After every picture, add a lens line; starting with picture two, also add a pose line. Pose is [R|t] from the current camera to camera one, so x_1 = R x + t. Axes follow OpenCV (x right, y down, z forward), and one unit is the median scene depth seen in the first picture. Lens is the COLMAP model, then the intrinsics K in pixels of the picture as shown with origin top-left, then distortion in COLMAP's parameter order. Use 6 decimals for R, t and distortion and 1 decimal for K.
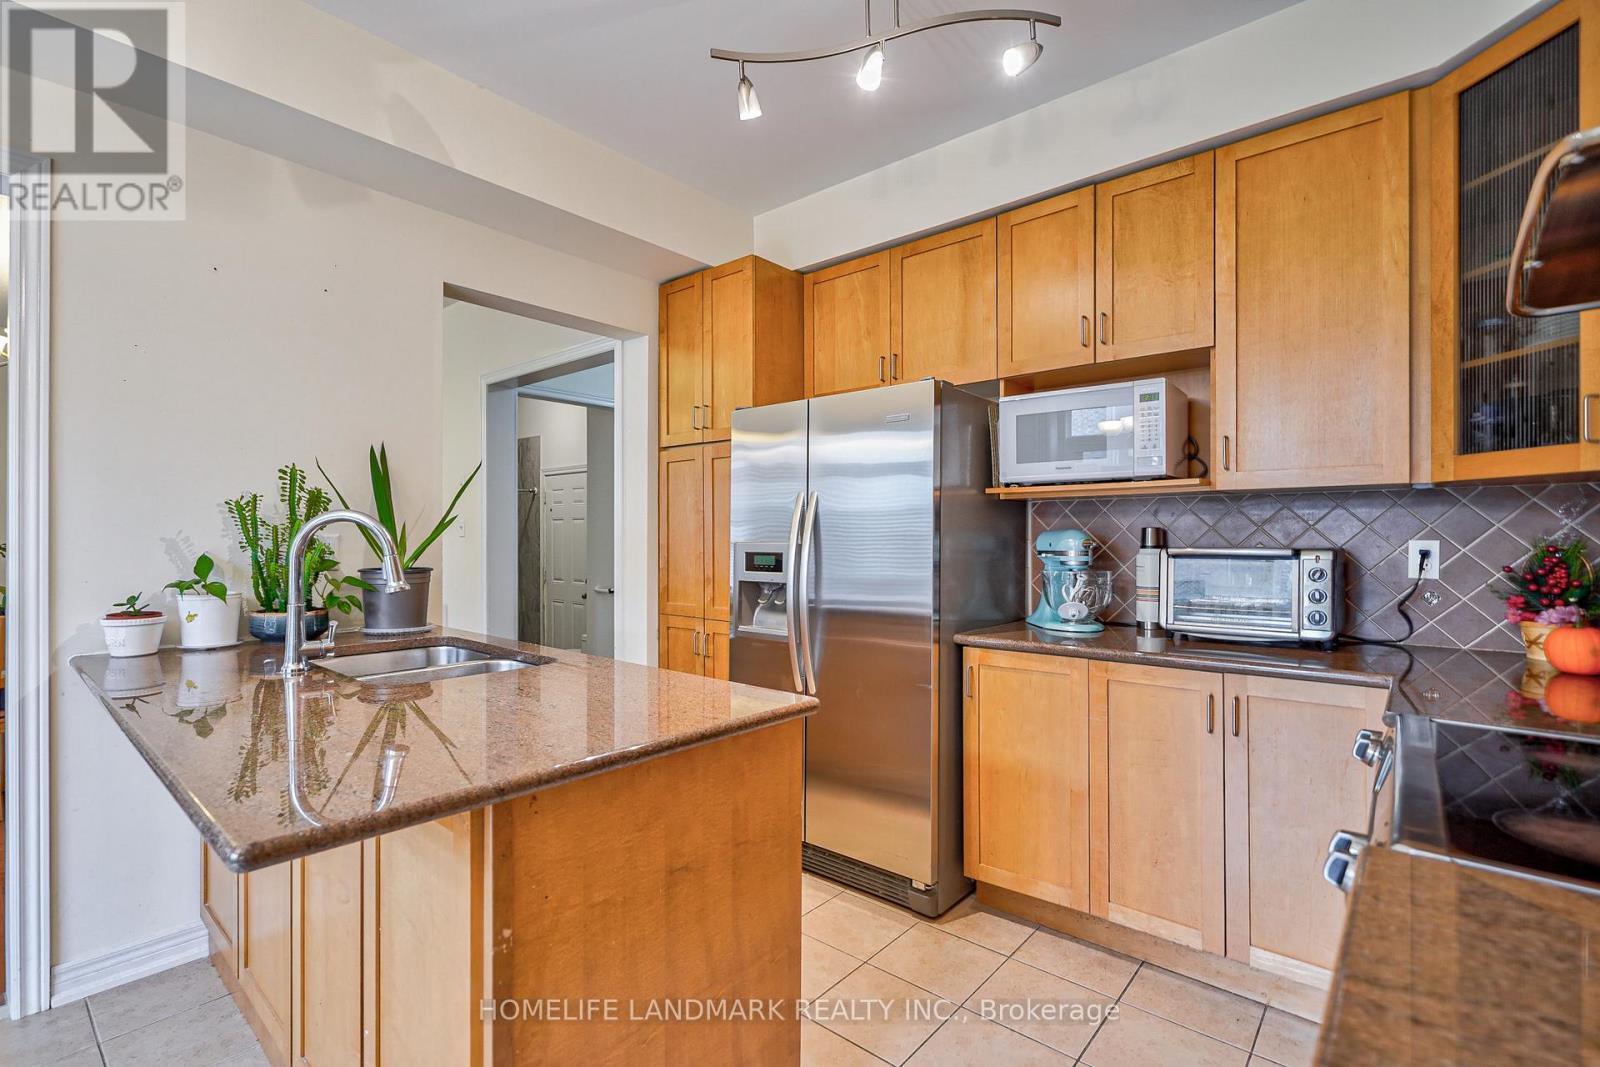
lens RADIAL K [[733.9, 0, 787.1], [0, 733.9, 535.2], [0, 0, 1]] dist [0.002740, -0.000321]
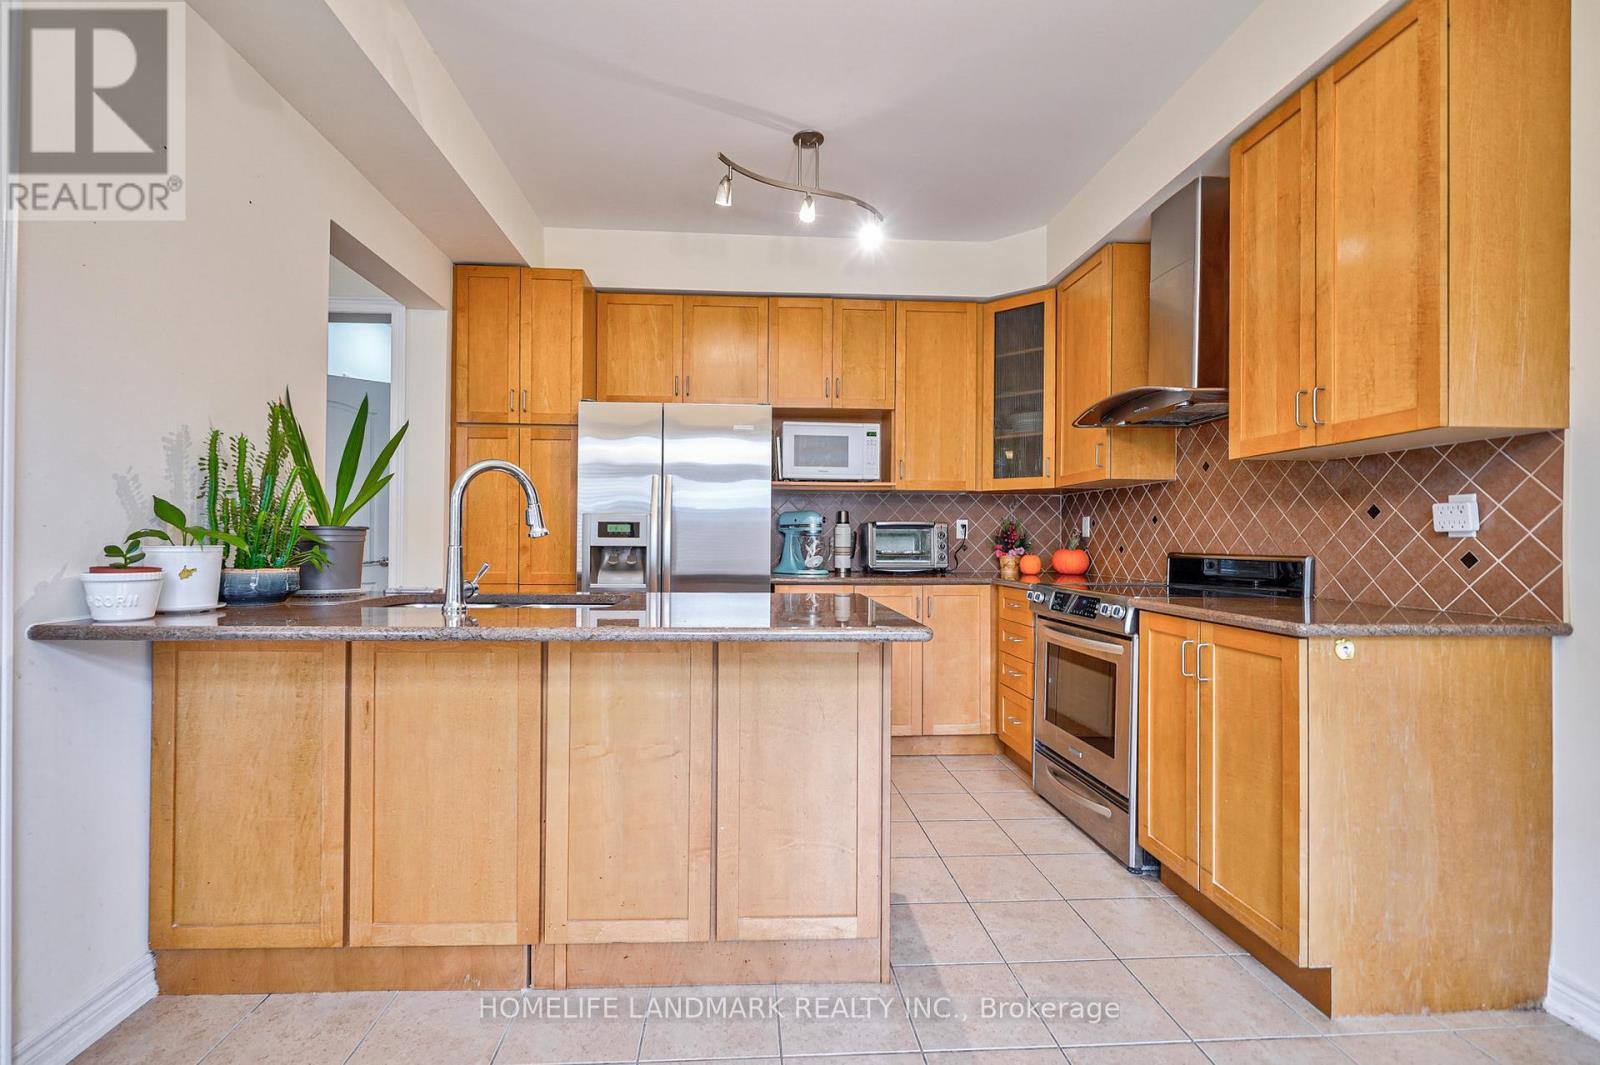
lens RADIAL K [[697.4, 0, 783.9], [0, 697.4, 537.1], [0, 0, 1]] dist [-0.000698, -0.000135]
pose [[0.712874, 0.008321, 0.701243, -0.700905], [-0.007628, 0.999962, -0.004112, 0.055640], [-0.701251, -0.002418, 0.712911, -0.024263]]
